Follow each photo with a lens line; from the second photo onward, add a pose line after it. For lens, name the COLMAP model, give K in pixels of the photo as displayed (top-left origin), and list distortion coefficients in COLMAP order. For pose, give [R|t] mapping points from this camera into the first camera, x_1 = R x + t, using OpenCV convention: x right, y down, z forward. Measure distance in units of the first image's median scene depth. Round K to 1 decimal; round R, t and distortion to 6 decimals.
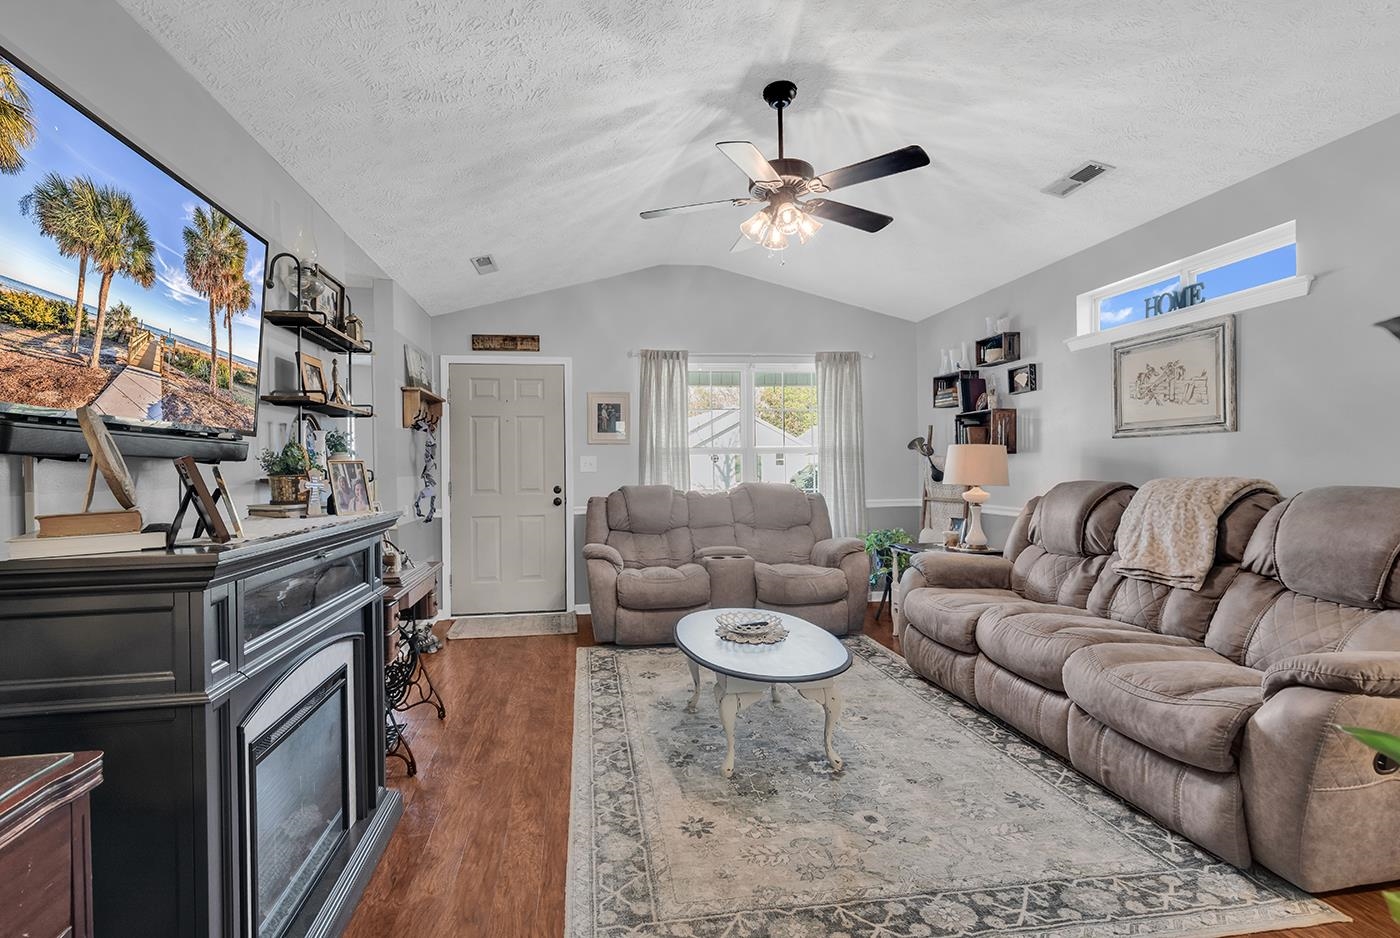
lens RADIAL K [[630.4, 0, 705.1], [0, 630.4, 413.8], [0, 0, 1]] dist [0.001287, 0.000047]
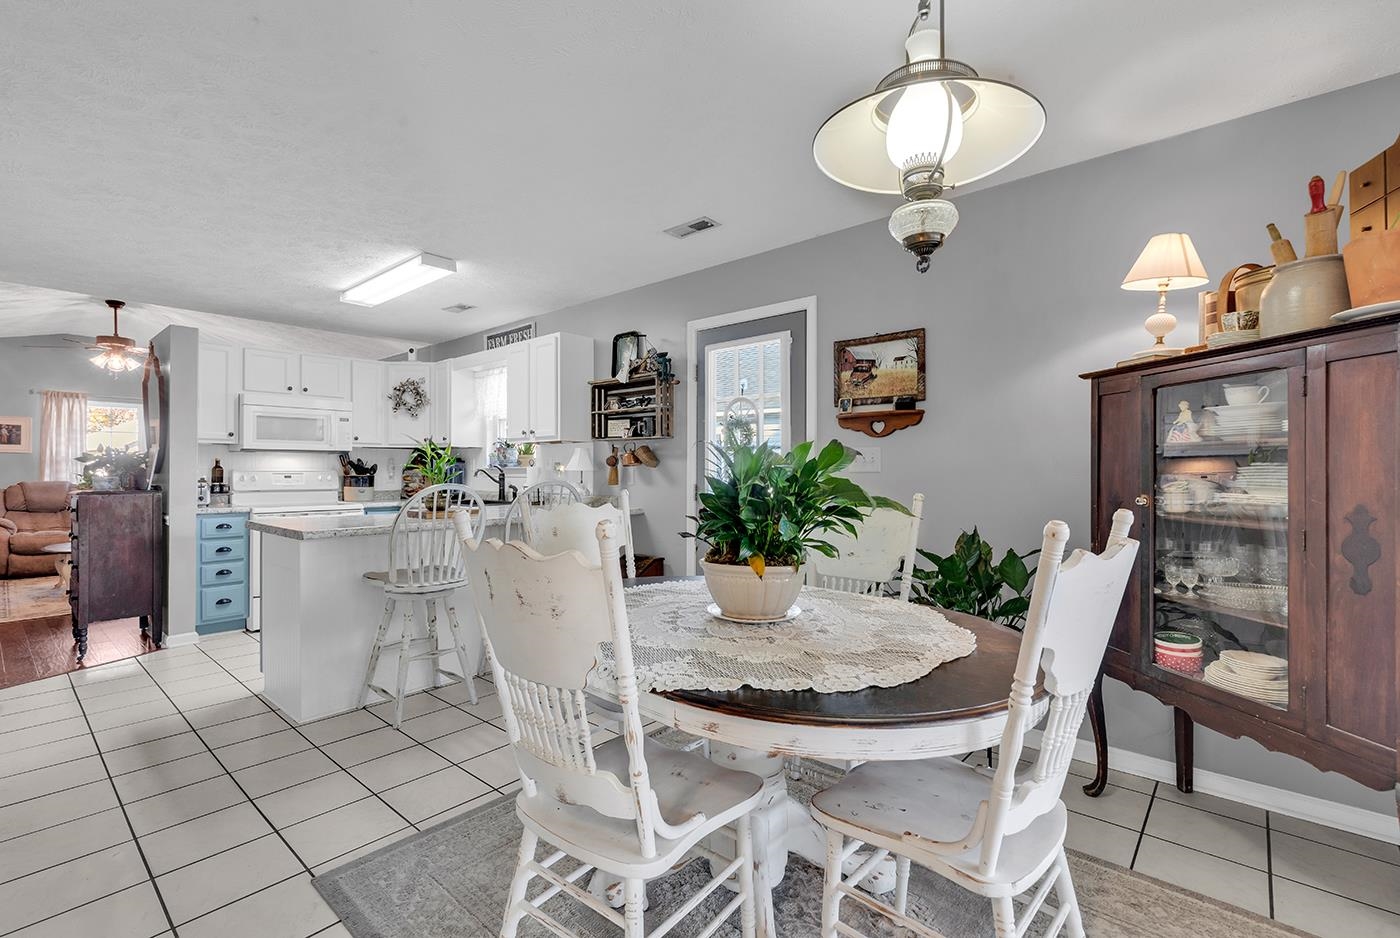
lens RADIAL K [[623.6, 0, 718.7], [0, 623.6, 450.6], [0, 0, 1]] dist [0.002032, 0.000185]
pose [[0.780293, 0.030389, 0.624675, 0.225822], [-0.060634, 0.997789, 0.027200, -0.095509], [-0.622467, -0.059101, 0.780411, -1.147193]]
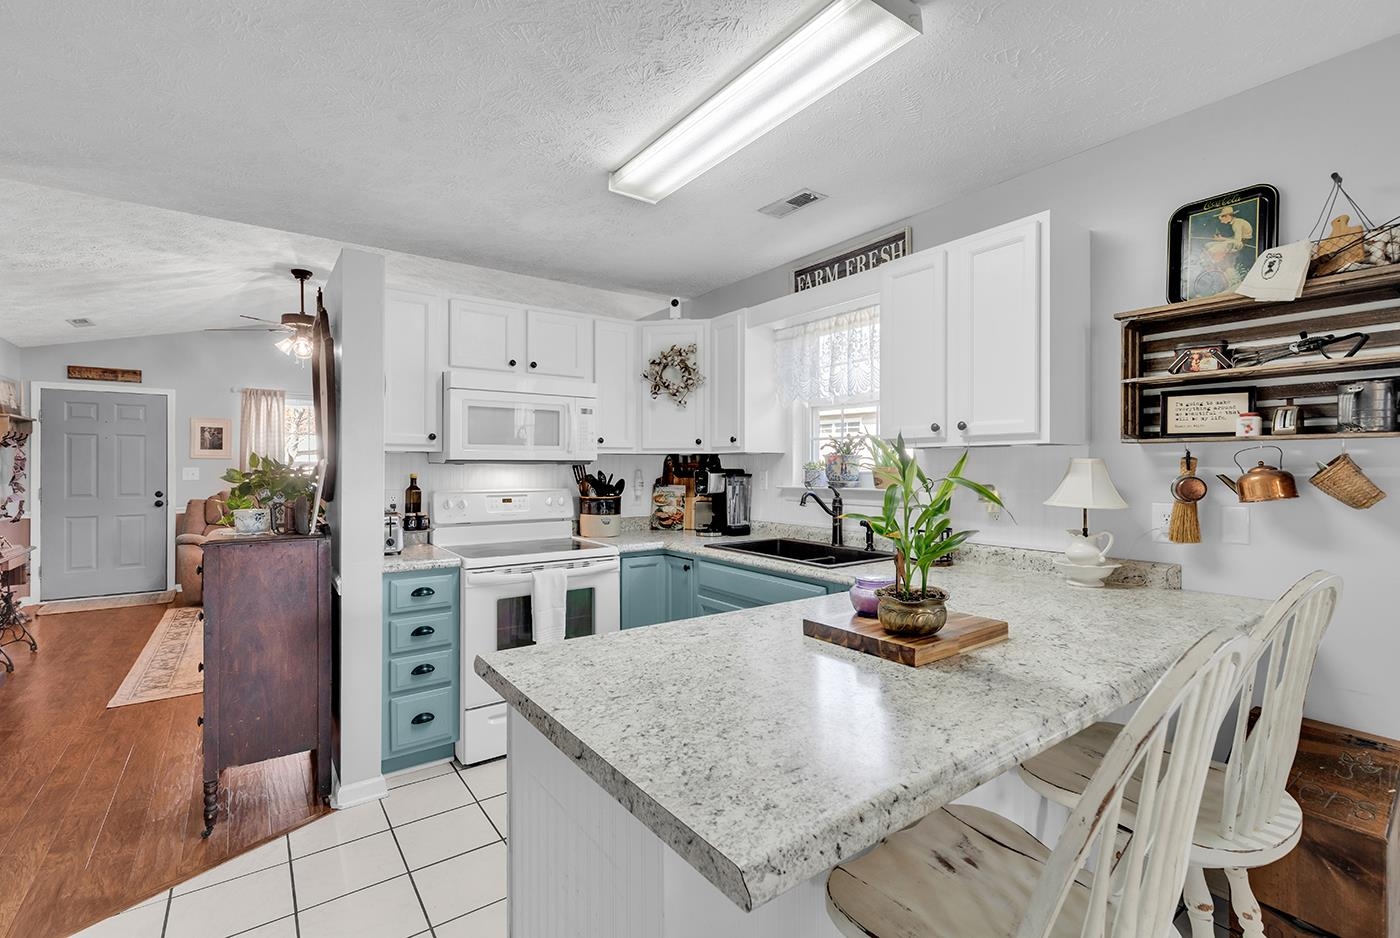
lens RADIAL K [[615.0, 0, 709.7], [0, 615.0, 438.1], [0, 0, 1]] dist [0.002323, -0.000122]
pose [[0.900223, 0.029637, 0.434420, 0.223054], [-0.045893, 0.998582, 0.026976, -0.076129], [-0.433004, -0.044221, 0.900306, -0.587613]]
